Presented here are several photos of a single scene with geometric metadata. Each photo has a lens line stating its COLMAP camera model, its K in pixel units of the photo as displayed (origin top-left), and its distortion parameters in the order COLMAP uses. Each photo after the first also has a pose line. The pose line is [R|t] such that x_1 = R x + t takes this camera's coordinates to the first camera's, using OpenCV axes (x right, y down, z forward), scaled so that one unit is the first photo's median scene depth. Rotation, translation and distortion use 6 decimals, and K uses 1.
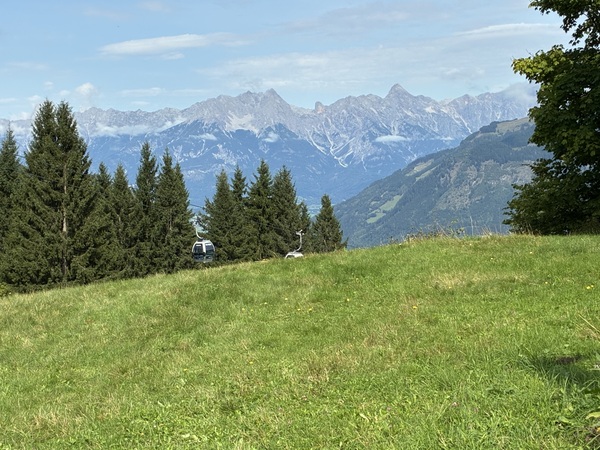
lens RADIAL K [[1168.6, 0, 296.5], [0, 1168.6, 224.1], [0, 0, 1]] dist [0.304668, 0.000000]
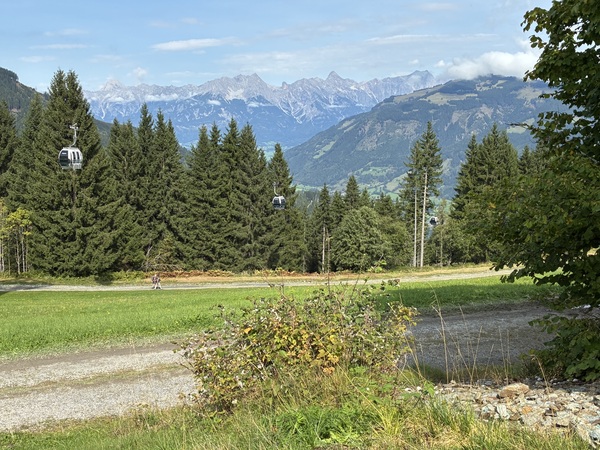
lens RADIAL K [[670.9, 0, 304.6], [0, 670.9, 227.3], [0, 0, 1]] dist [0.077821, 0.000000]
pose [[0.999092, 0.005516, 0.042256, 0.024501], [-0.009940, 0.994399, 0.105225, -0.010043], [-0.041439, -0.105550, 0.993550, 0.179044]]
